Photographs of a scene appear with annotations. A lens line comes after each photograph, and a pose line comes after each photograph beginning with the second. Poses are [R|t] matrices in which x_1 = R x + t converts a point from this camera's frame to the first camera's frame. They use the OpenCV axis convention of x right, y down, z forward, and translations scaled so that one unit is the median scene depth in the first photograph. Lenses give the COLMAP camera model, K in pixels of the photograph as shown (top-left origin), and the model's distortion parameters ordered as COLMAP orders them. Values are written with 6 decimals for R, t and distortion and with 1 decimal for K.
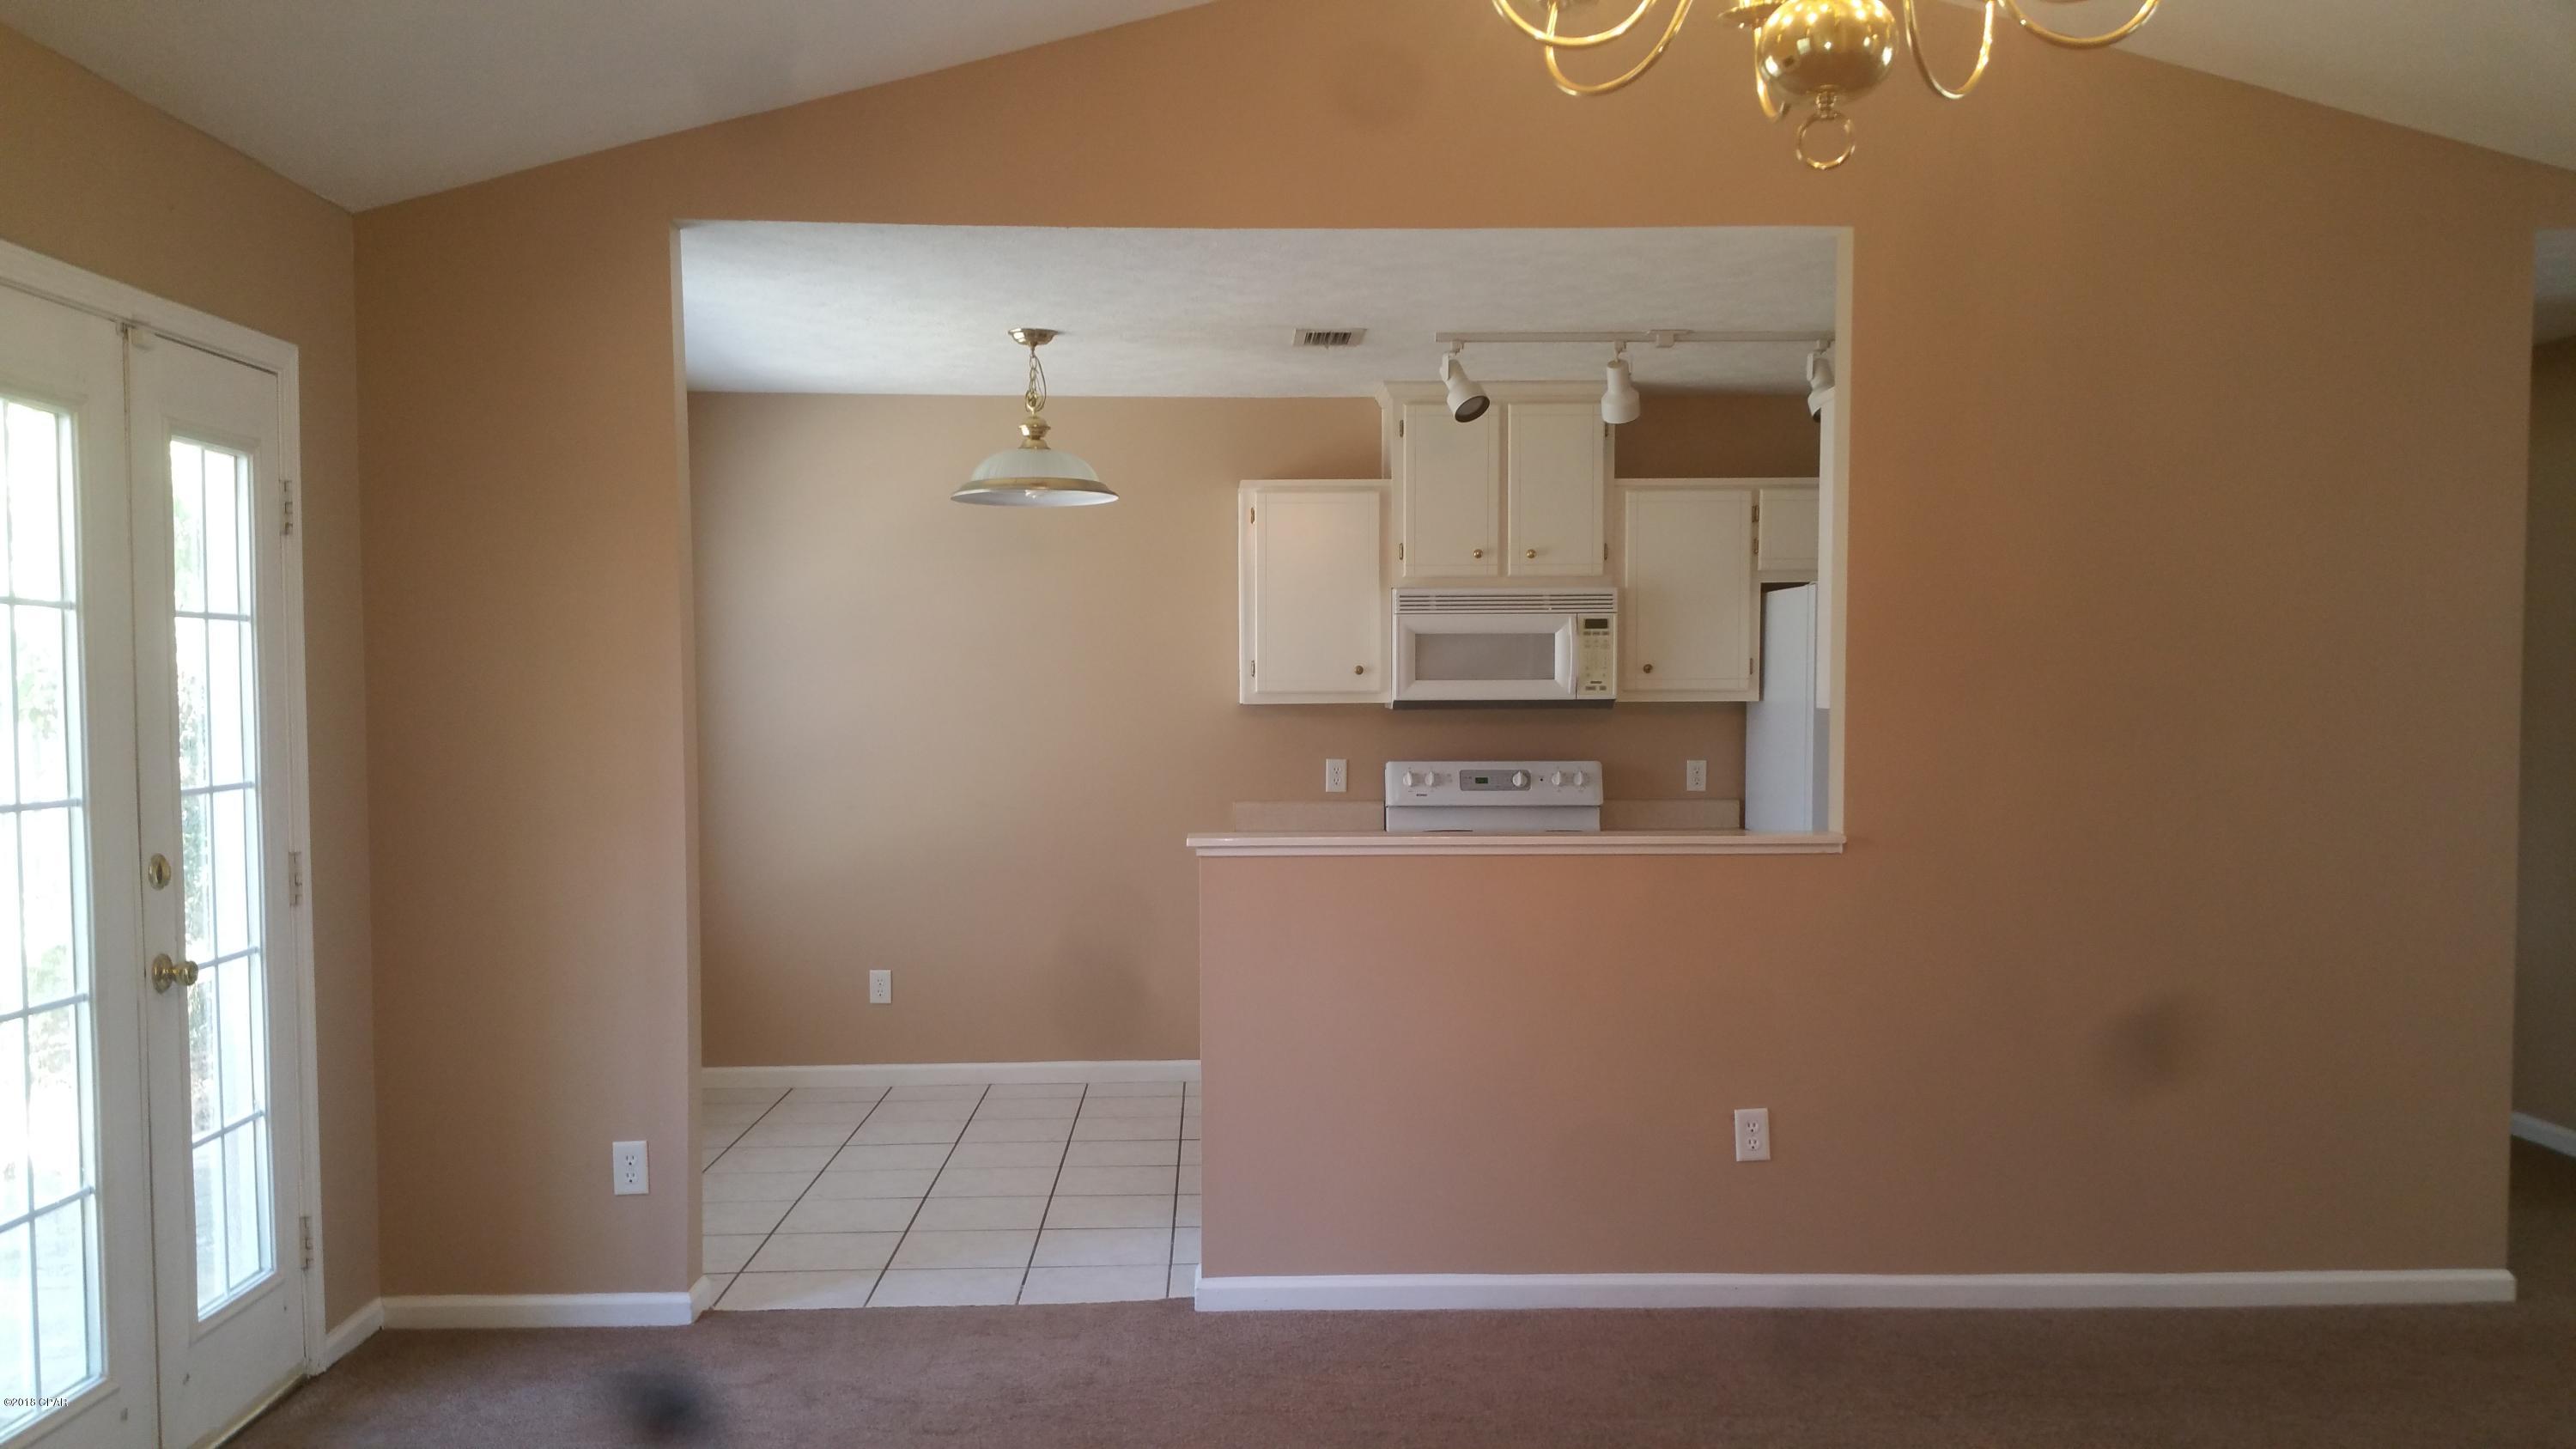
lens RADIAL K [[2239.6, 0, 1290.2], [0, 2239.6, 793.3], [0, 0, 1]] dist [0.176402, -0.429058]
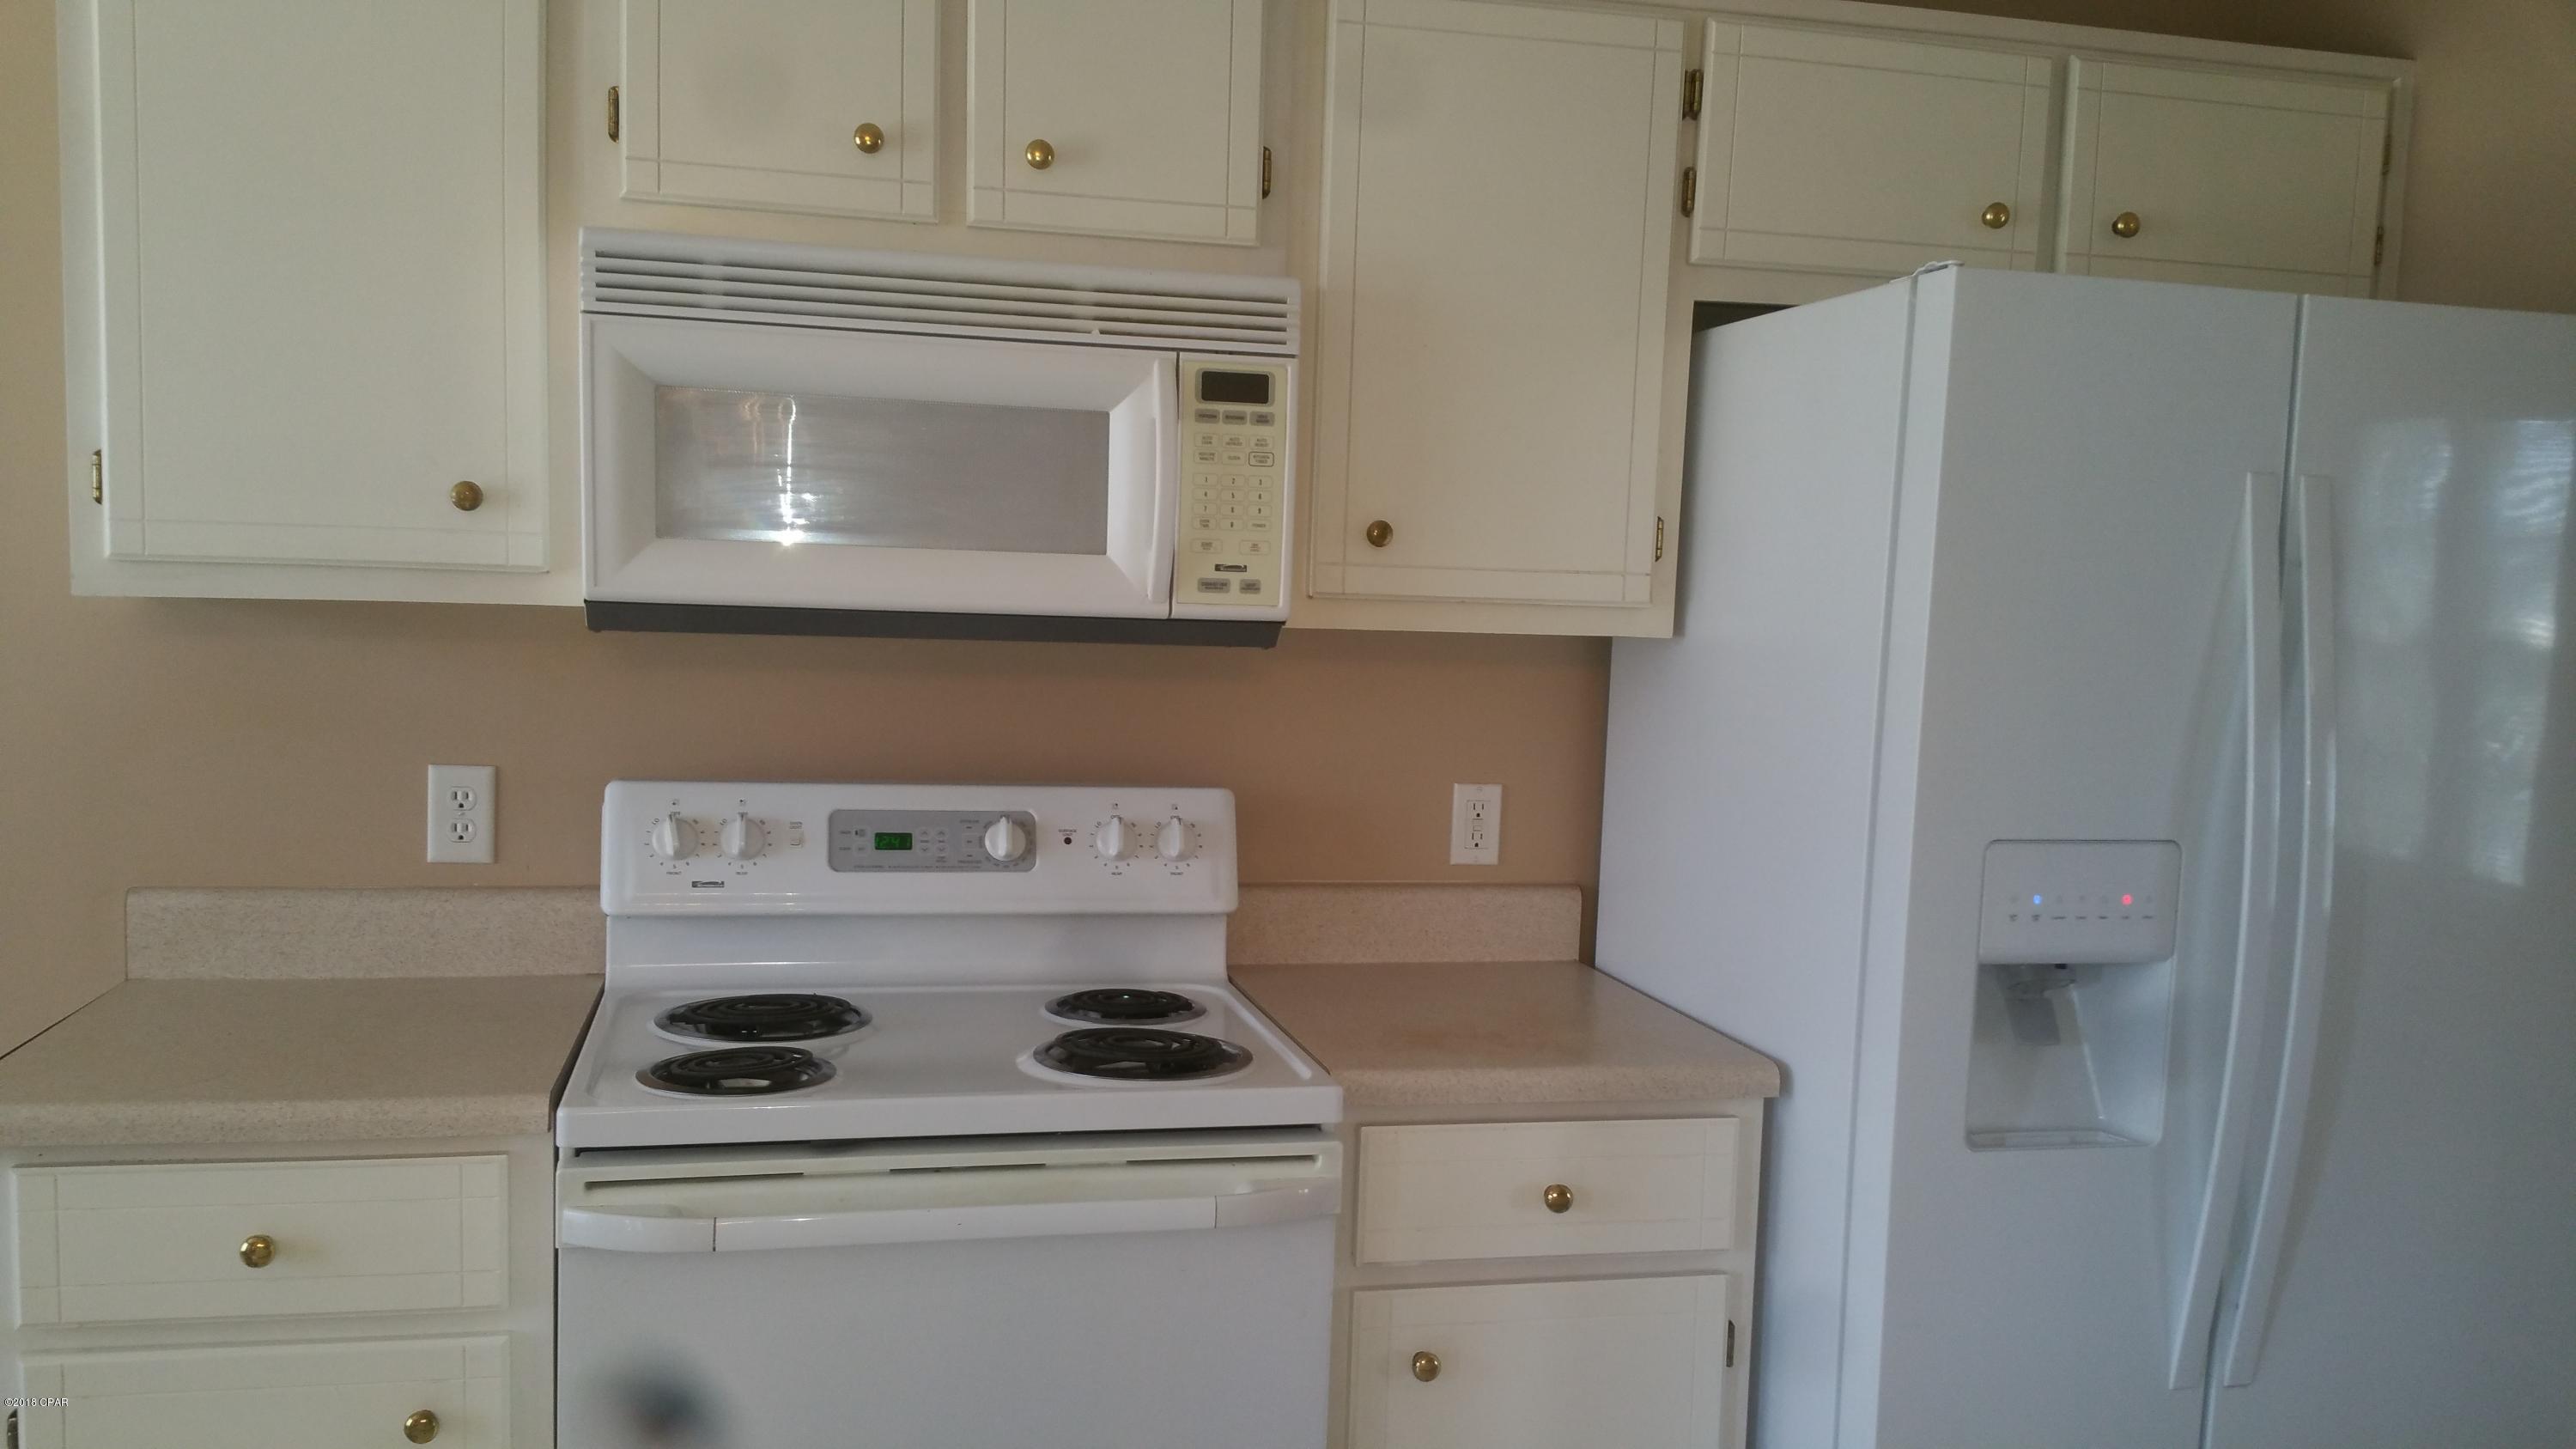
lens RADIAL K [[2239.6, 0, 1290.2], [0, 2239.6, 793.3], [0, 0, 1]] dist [0.176402, -0.429058]
pose [[0.983212, 0.017846, 0.181590, 0.084500], [-0.026406, 0.998646, 0.044831, -0.030934], [-0.180544, -0.048873, 0.982352, 0.664998]]
